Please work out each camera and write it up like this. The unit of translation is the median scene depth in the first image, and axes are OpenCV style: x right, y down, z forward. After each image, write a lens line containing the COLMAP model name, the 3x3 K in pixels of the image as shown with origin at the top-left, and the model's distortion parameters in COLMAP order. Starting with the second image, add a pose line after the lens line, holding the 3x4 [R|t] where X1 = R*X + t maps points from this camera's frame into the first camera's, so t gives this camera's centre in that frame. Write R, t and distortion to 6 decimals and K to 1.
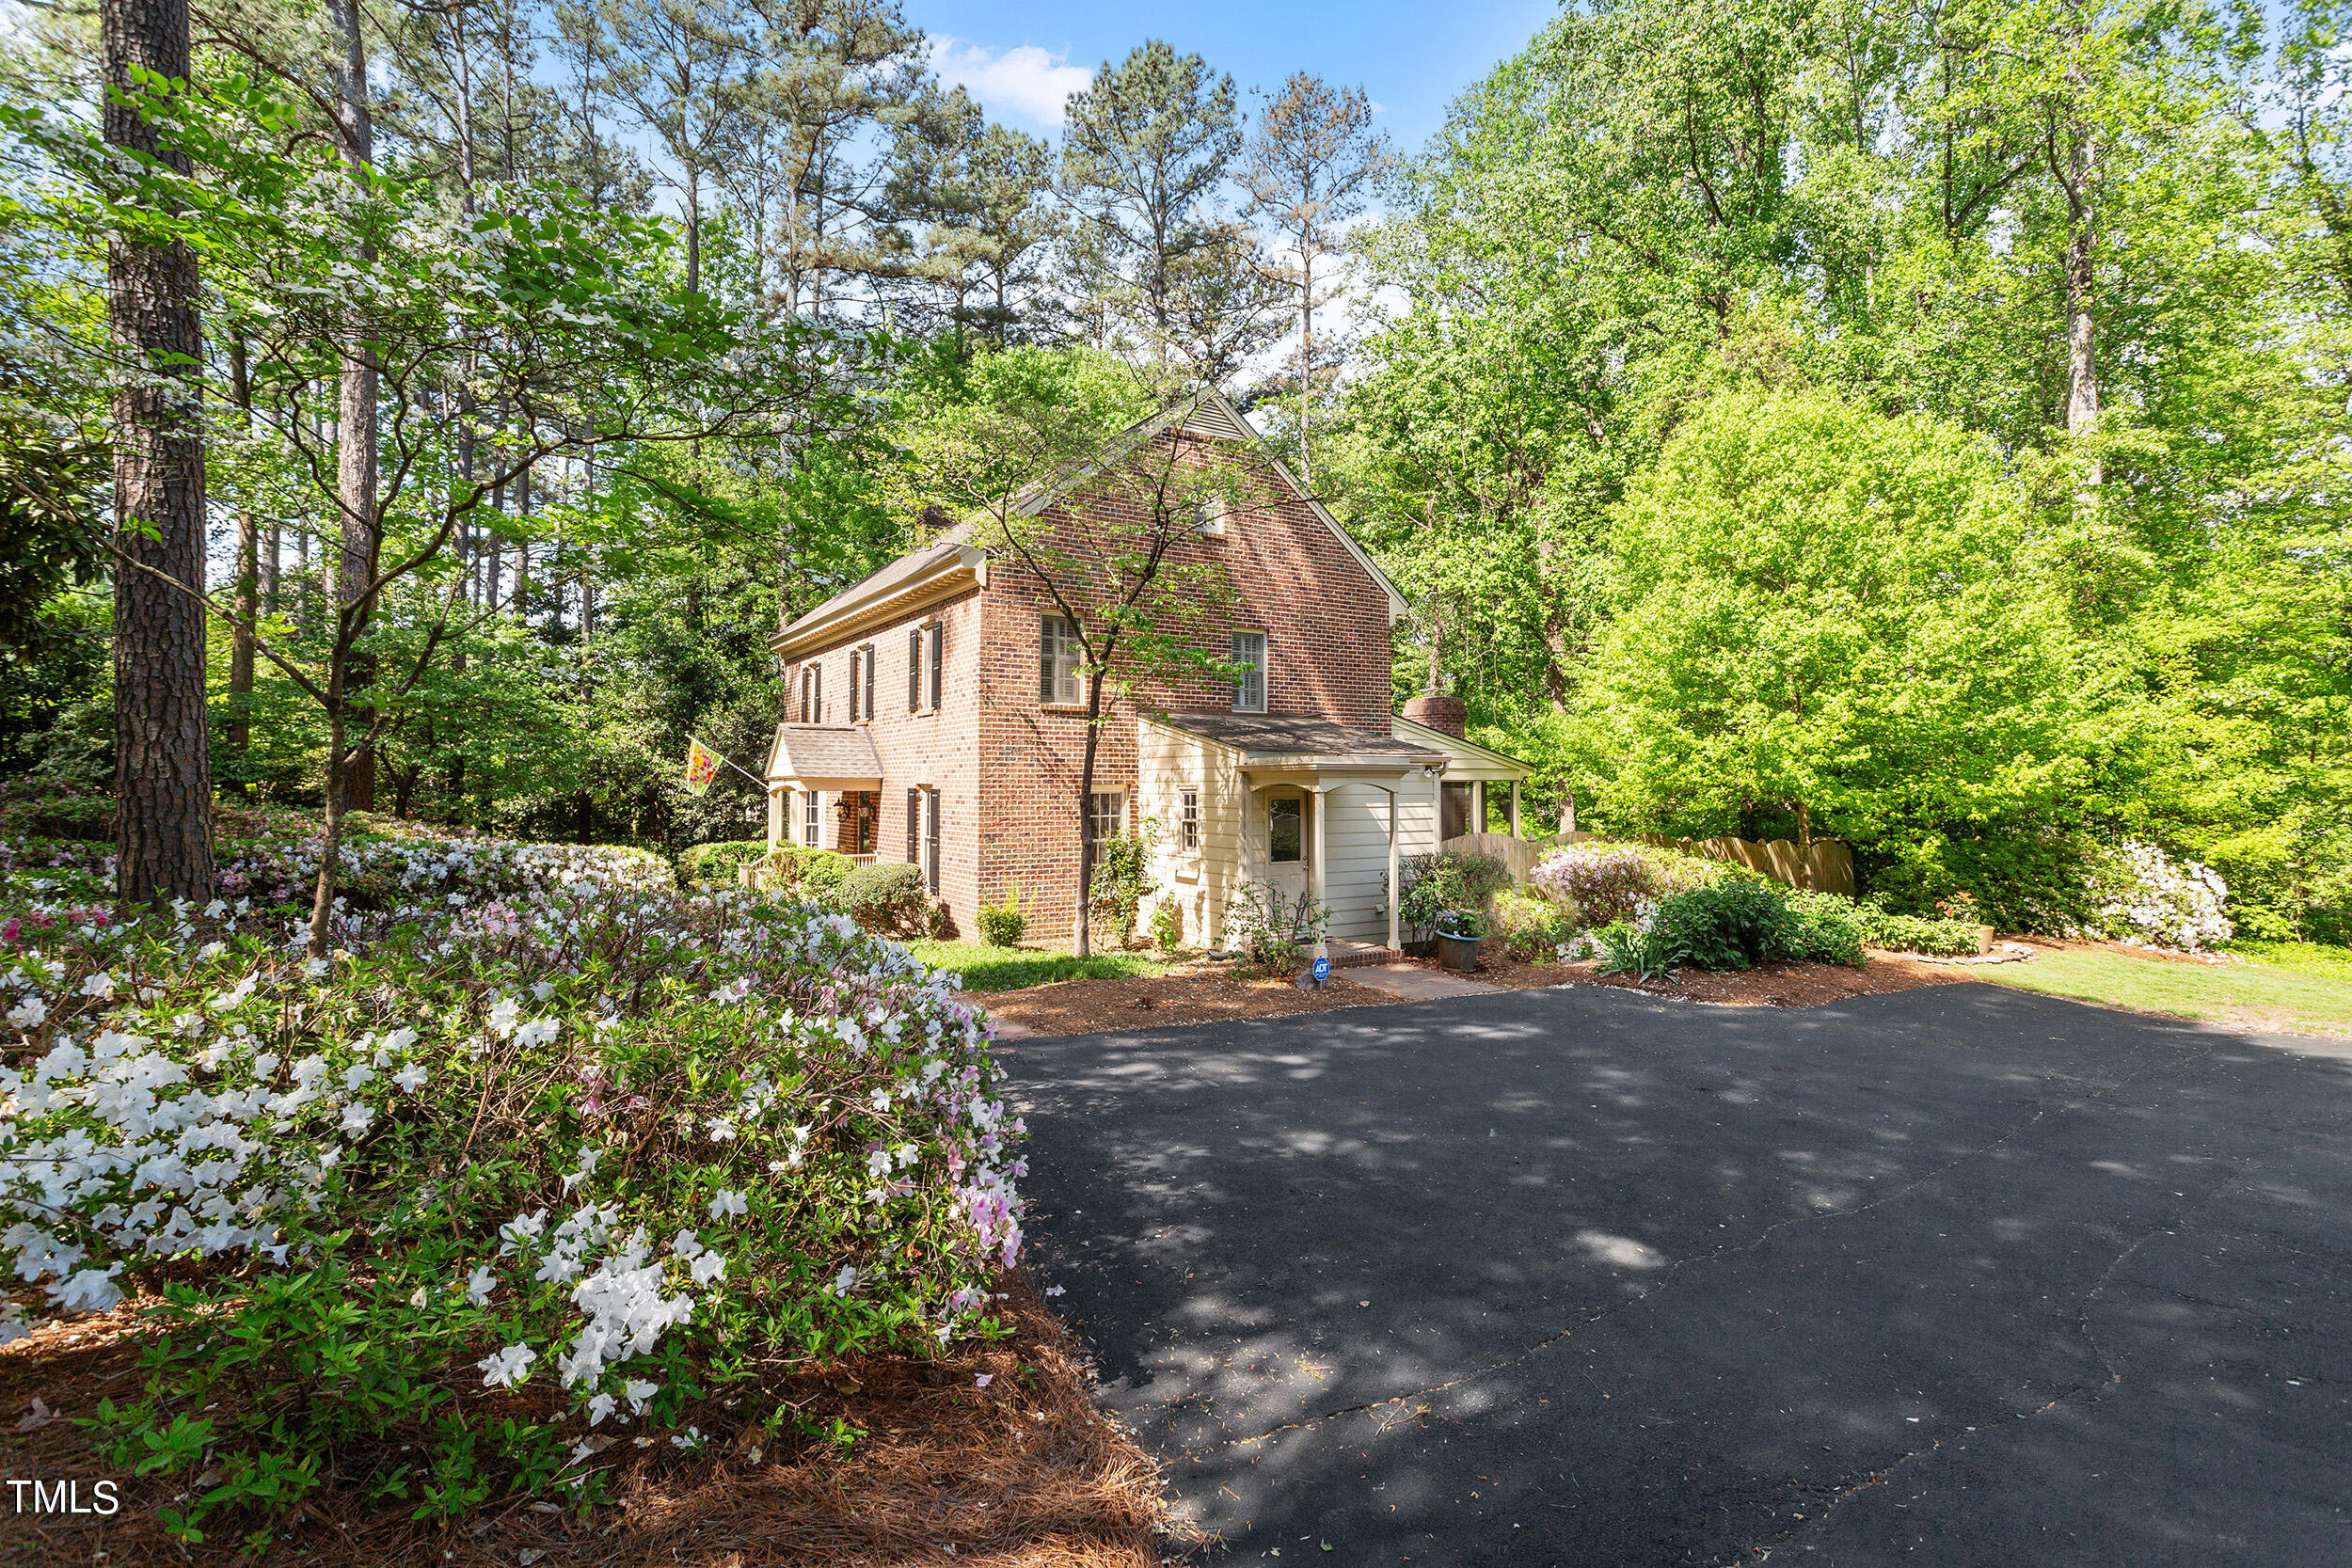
lens RADIAL K [[1117.1, 0, 1163.7], [0, 1117.1, 763.9], [0, 0, 1]] dist [-0.002027, 0.008720]
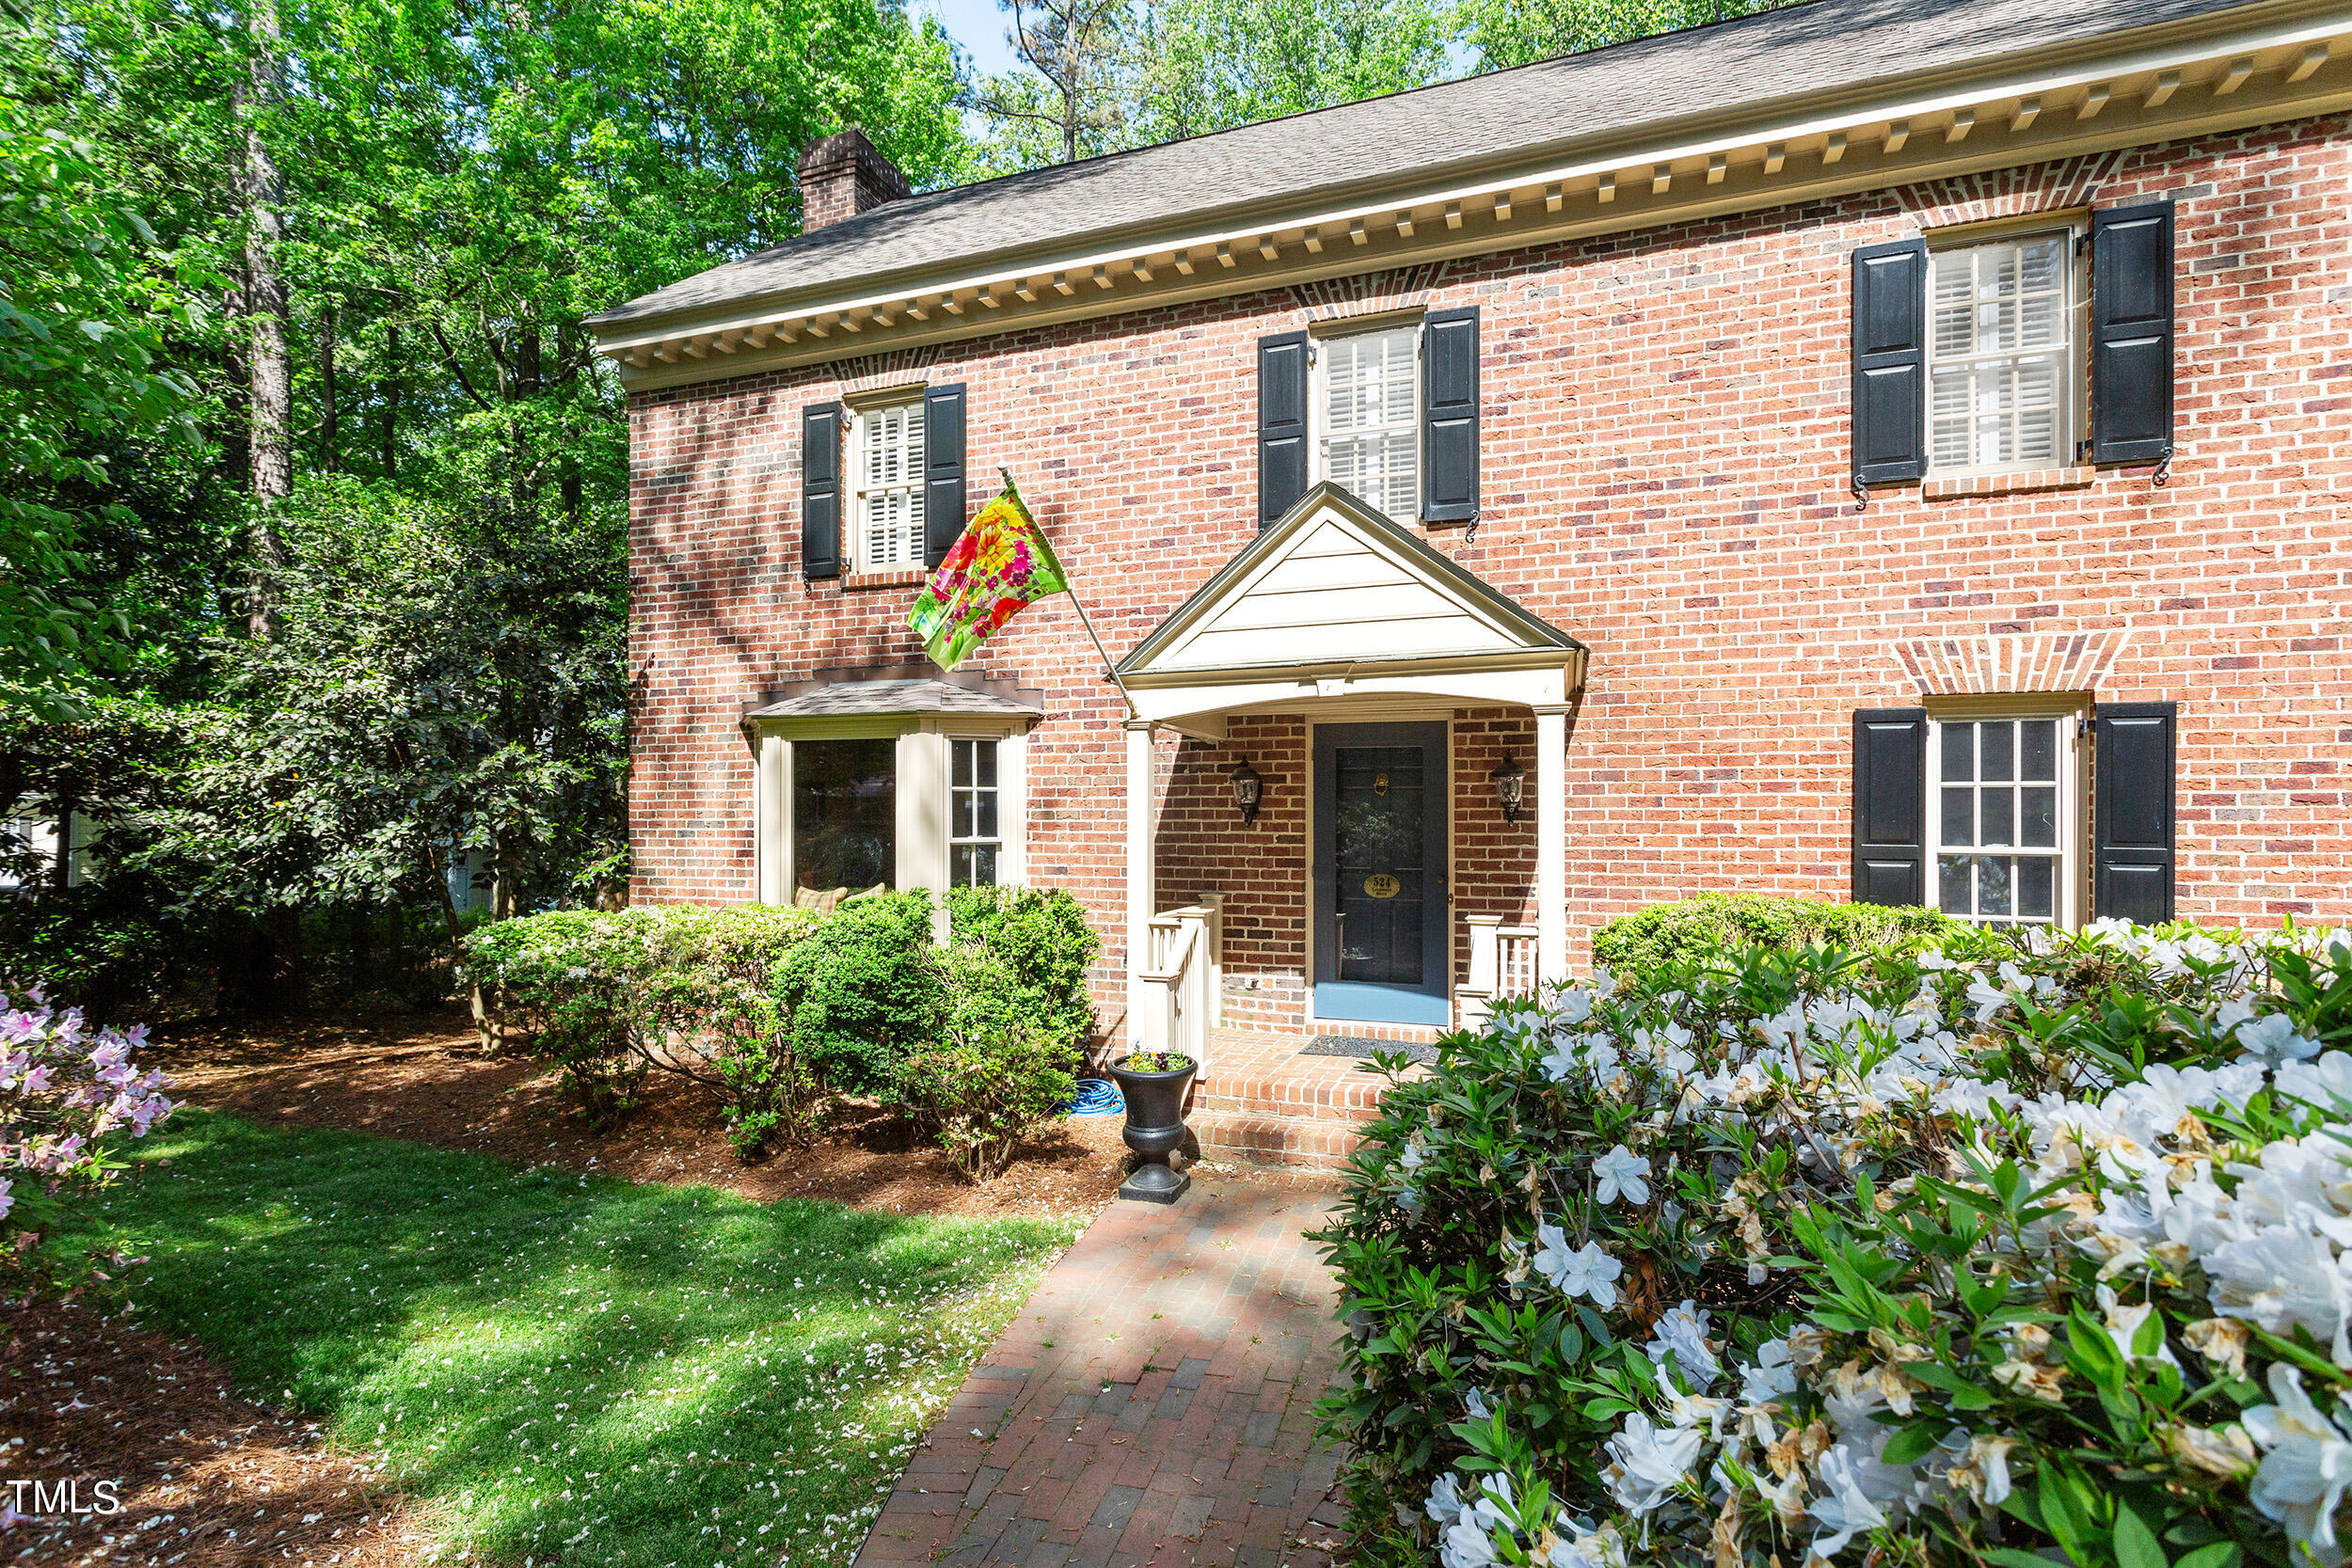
lens RADIAL K [[1102.0, 0, 1163.2], [0, 1102.0, 807.3], [0, 0, 1]] dist [-0.001655, 0.006473]
pose [[0.781407, -0.004681, 0.624005, -0.613879], [-0.006047, 0.999868, 0.015072, 0.048326], [-0.623993, -0.015551, 0.781275, 0.880295]]
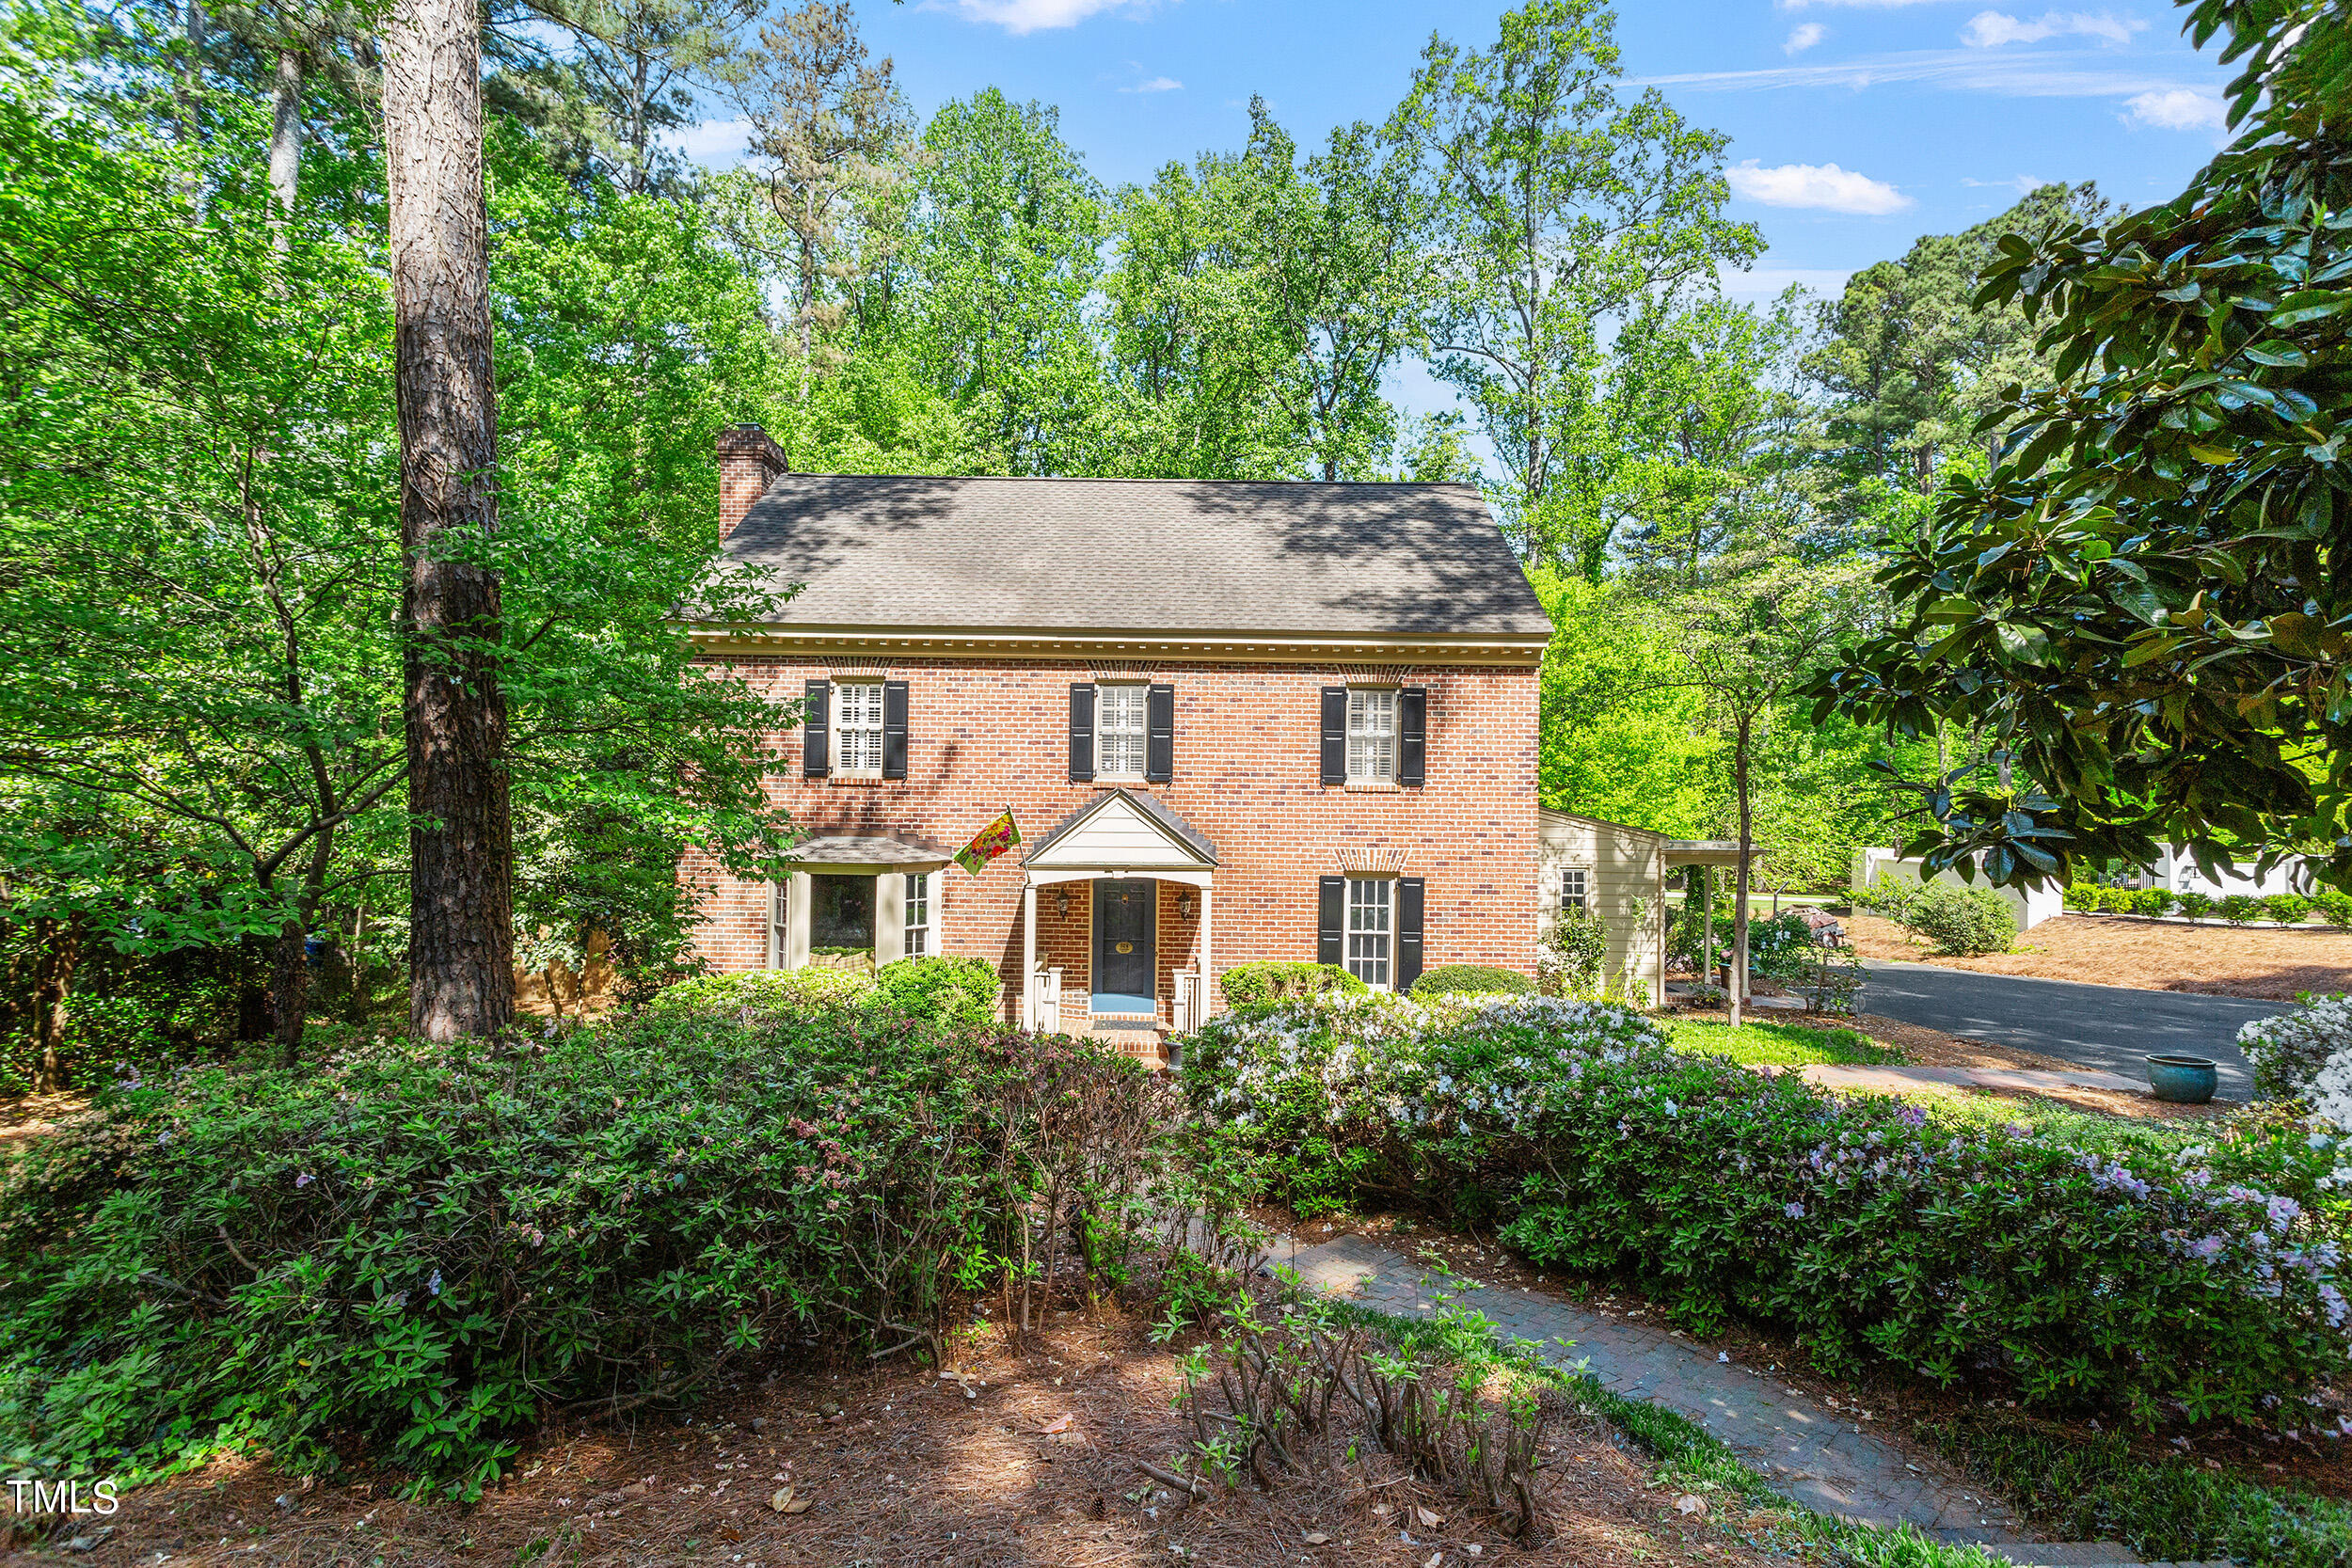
lens RADIAL K [[1102.0, 0, 1163.2], [0, 1102.0, 807.3], [0, 0, 1]] dist [-0.001655, 0.006473]
pose [[0.541562, -0.002253, 0.840658, -0.997034], [-0.025875, 0.999478, 0.019348, -0.042709], [-0.840263, -0.032230, 0.541221, 0.664096]]
